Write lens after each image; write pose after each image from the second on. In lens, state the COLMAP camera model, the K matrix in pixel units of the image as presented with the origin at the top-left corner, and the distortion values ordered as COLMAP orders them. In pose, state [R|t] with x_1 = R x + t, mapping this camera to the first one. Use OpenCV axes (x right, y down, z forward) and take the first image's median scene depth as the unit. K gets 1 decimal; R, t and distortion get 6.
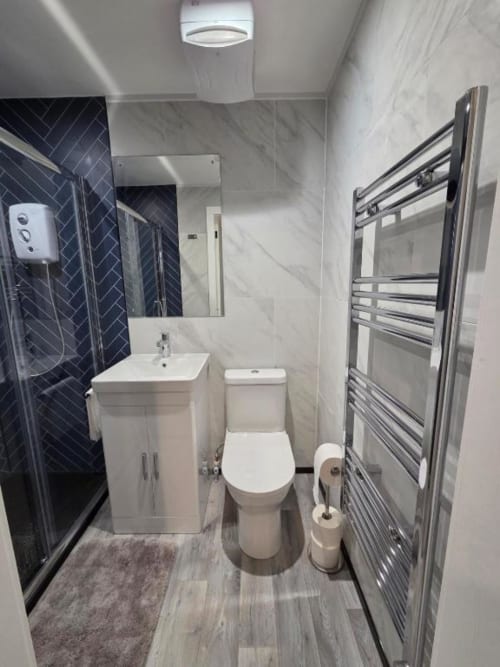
lens RADIAL K [[271.5, 0, 246.9], [0, 271.5, 330.2], [0, 0, 1]] dist [0.001972, -0.000649]
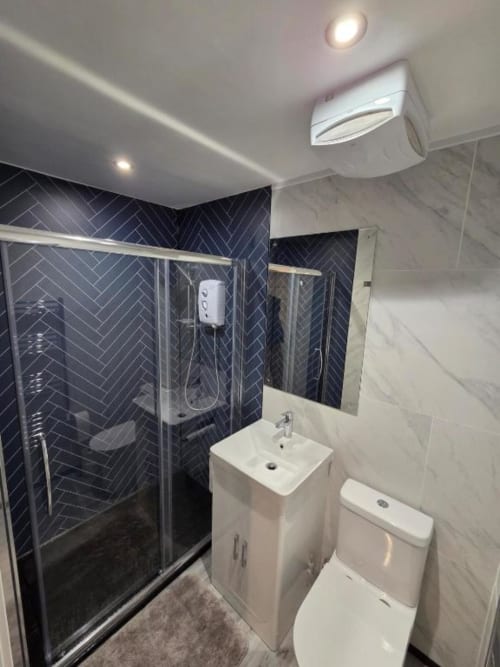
lens RADIAL K [[271.5, 0, 252.2], [0, 271.5, 327.2], [0, 0, 1]] dist [0.001972, -0.000649]
pose [[0.754656, 0.149462, -0.638871, 0.183127], [-0.161892, 0.986020, 0.039444, -0.334779], [0.635835, 0.073661, 0.768302, 0.170901]]
